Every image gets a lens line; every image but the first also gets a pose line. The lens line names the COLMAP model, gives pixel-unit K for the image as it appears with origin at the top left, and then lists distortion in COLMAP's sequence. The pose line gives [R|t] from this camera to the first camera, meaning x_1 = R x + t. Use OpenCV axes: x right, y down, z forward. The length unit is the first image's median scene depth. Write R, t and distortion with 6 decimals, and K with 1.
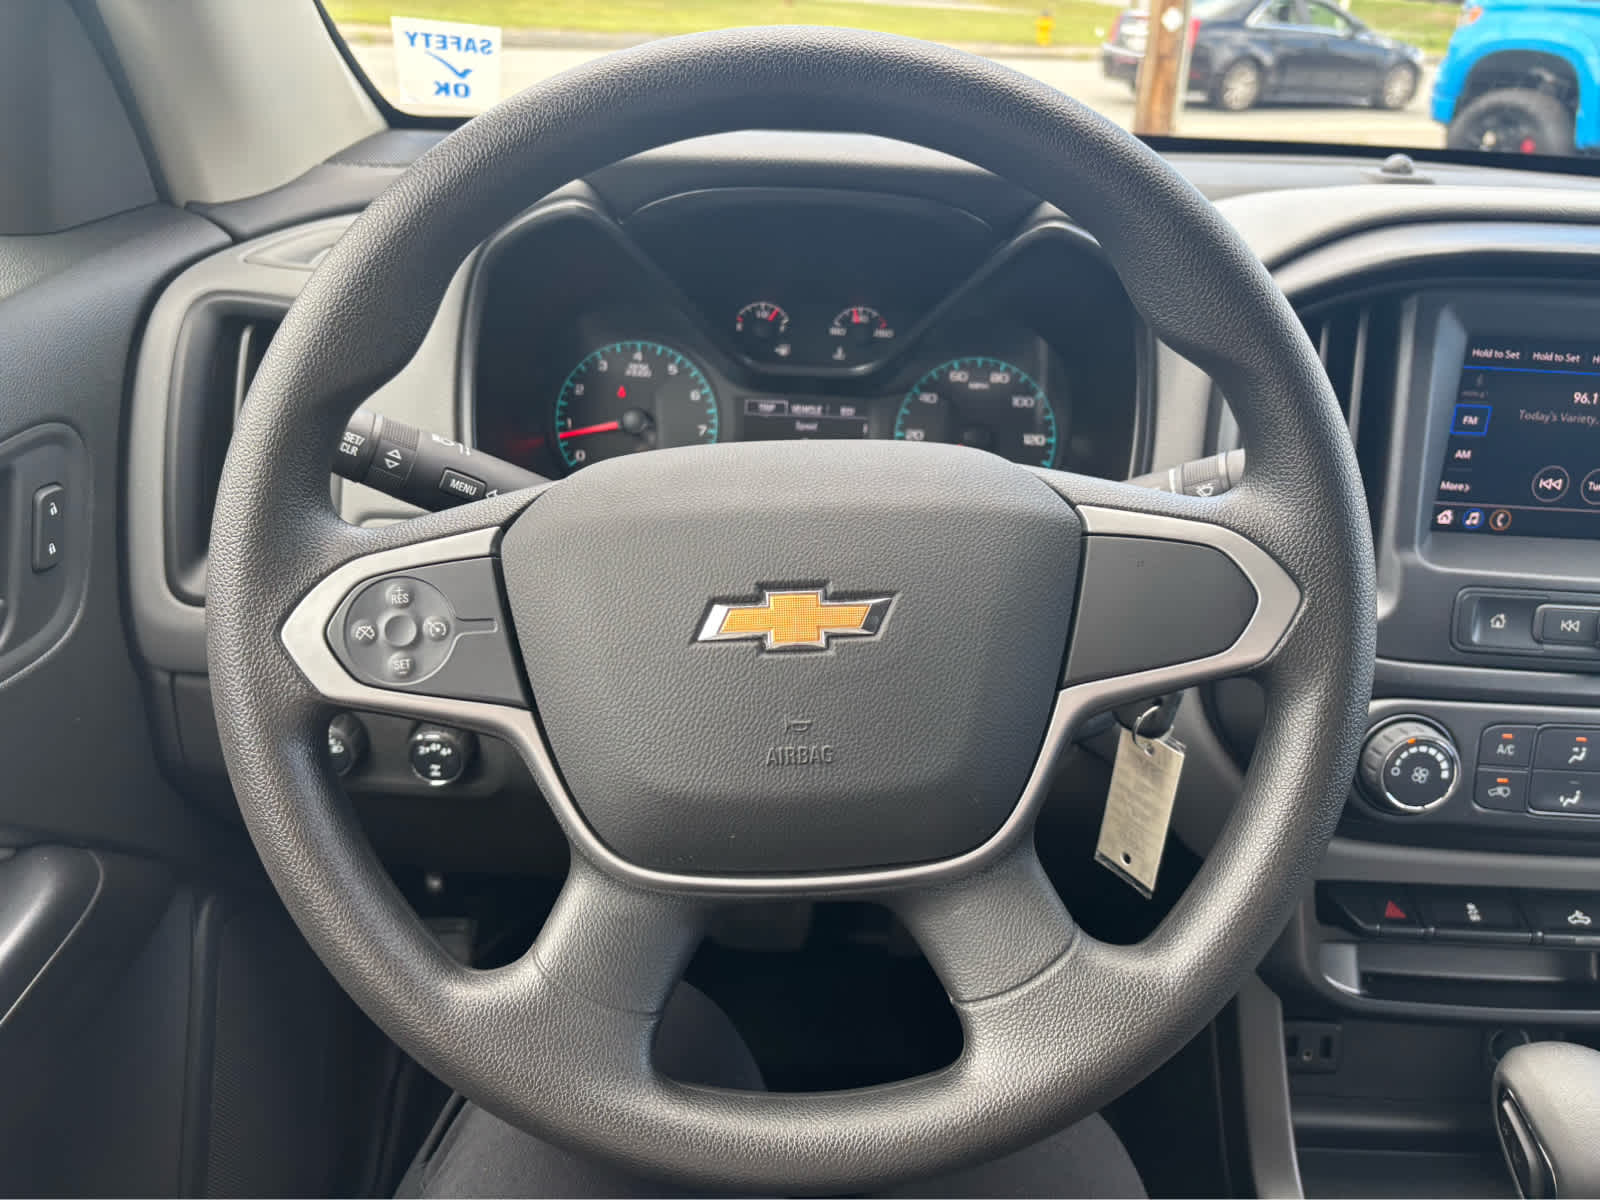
lens RADIAL K [[1256.5, 0, 800.0], [0, 1256.5, 600.0], [0, 0, 1]] dist [-0.014865, -0.010442]
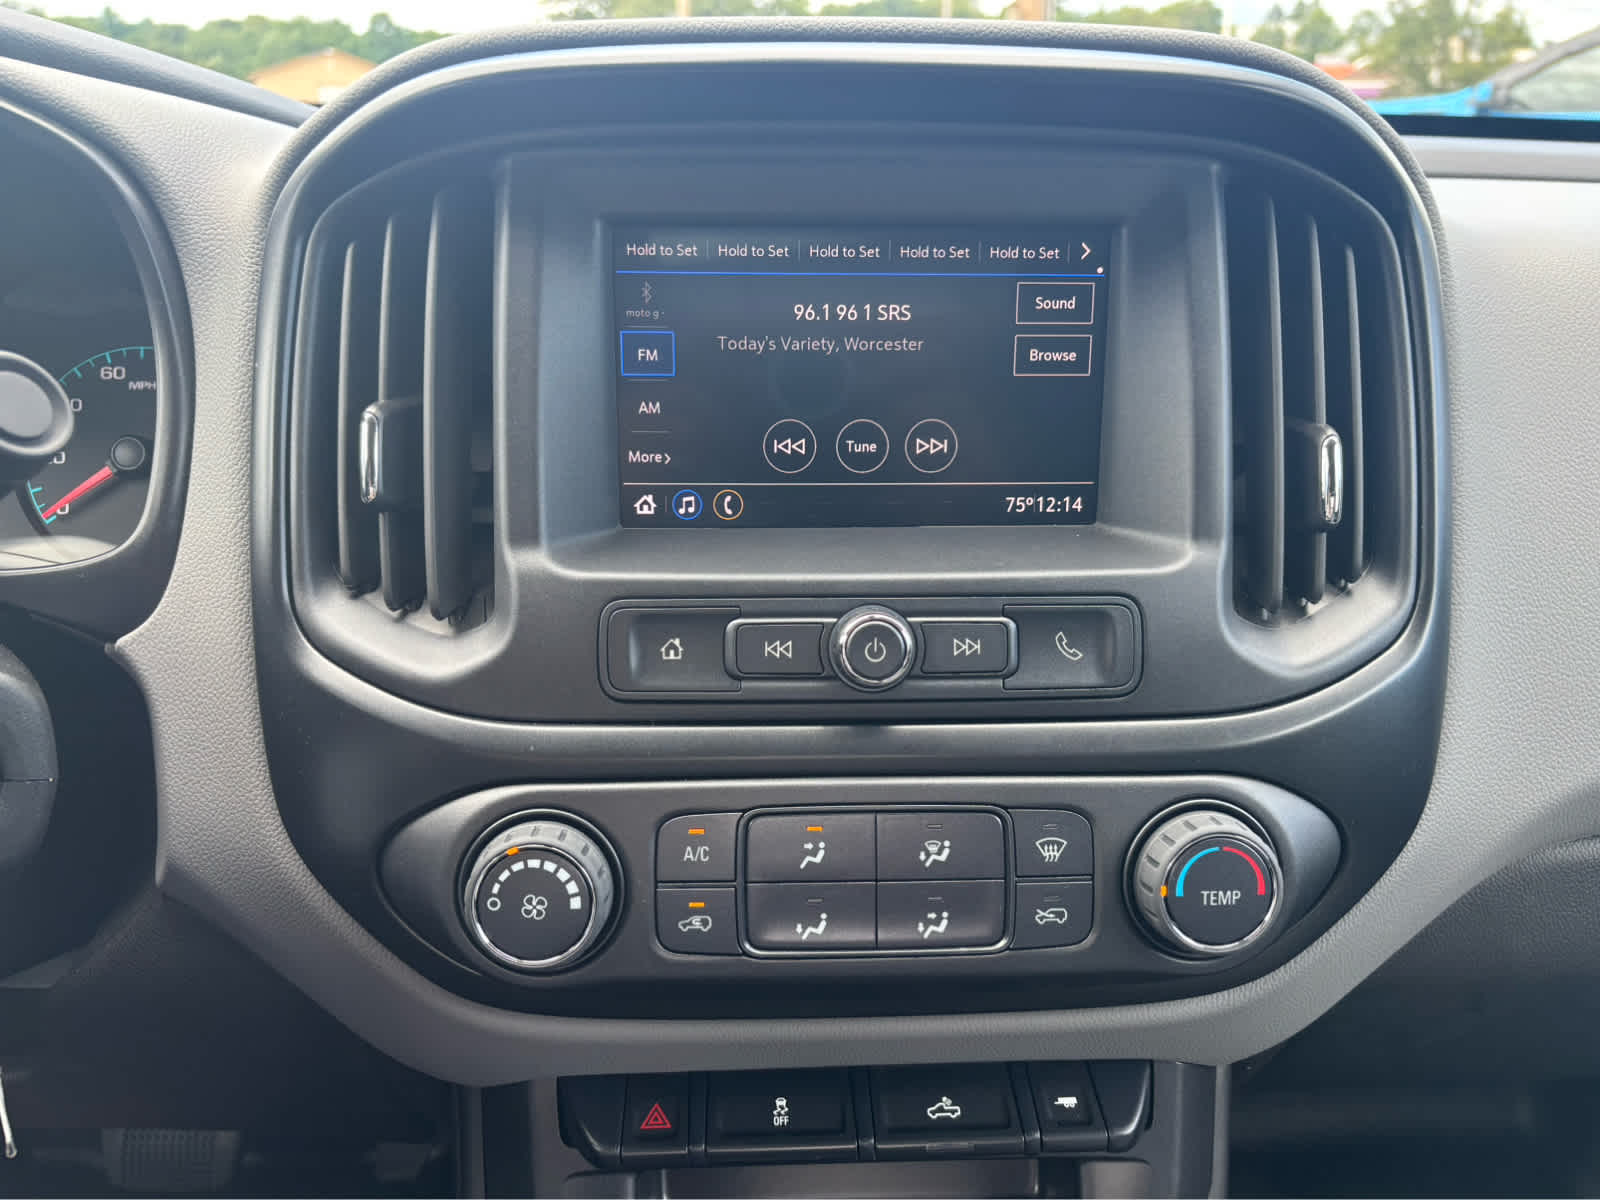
lens RADIAL K [[1184.9, 0, 806.1], [0, 1184.9, 598.0], [0, 0, 1]] dist [0.070877, -0.076218]
pose [[0.996371, -0.054380, 0.065477, 0.584117], [0.061604, 0.991579, -0.113909, 0.063484], [-0.058731, 0.117529, 0.991331, 0.389244]]
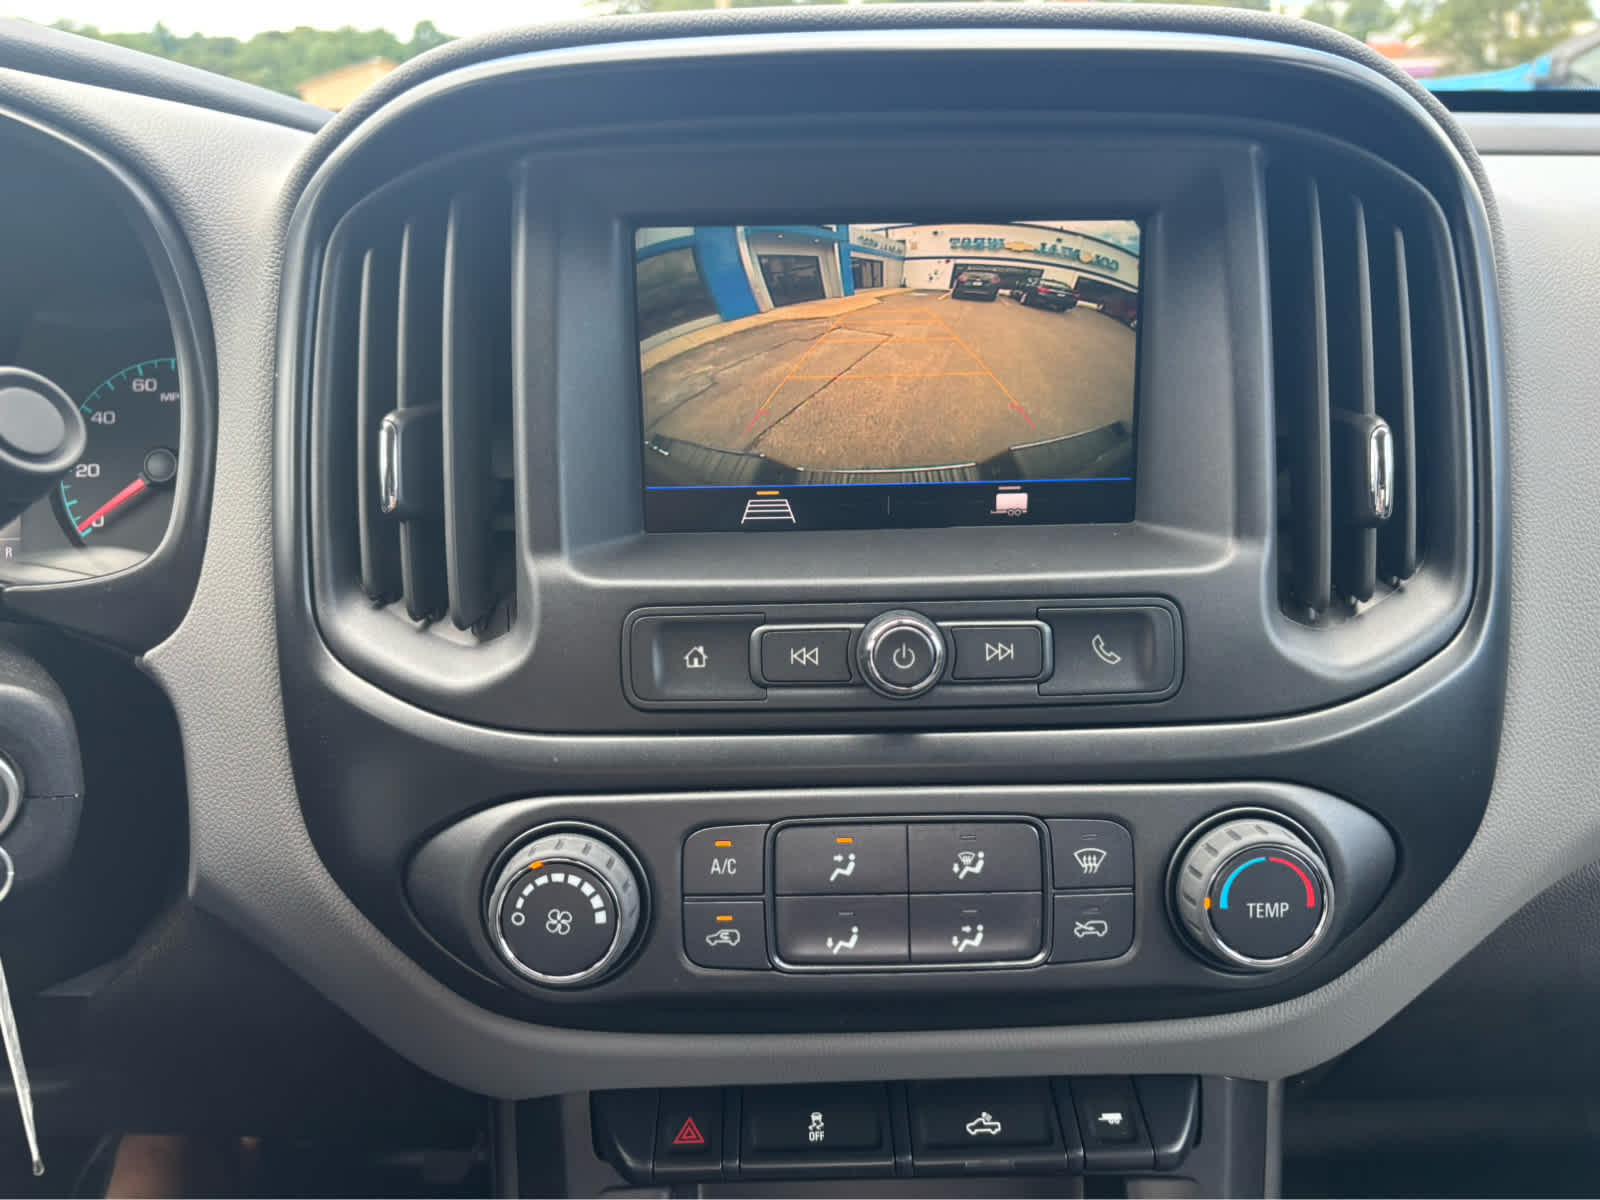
lens RADIAL K [[1184.9, 0, 809.6], [0, 1184.9, 598.8], [0, 0, 1]] dist [0.071272, -0.078449]
pose [[0.997375, -0.067067, 0.027303, 0.596250], [0.069735, 0.991183, -0.112669, 0.058049], [-0.019506, 0.114277, 0.993257, 0.403416]]
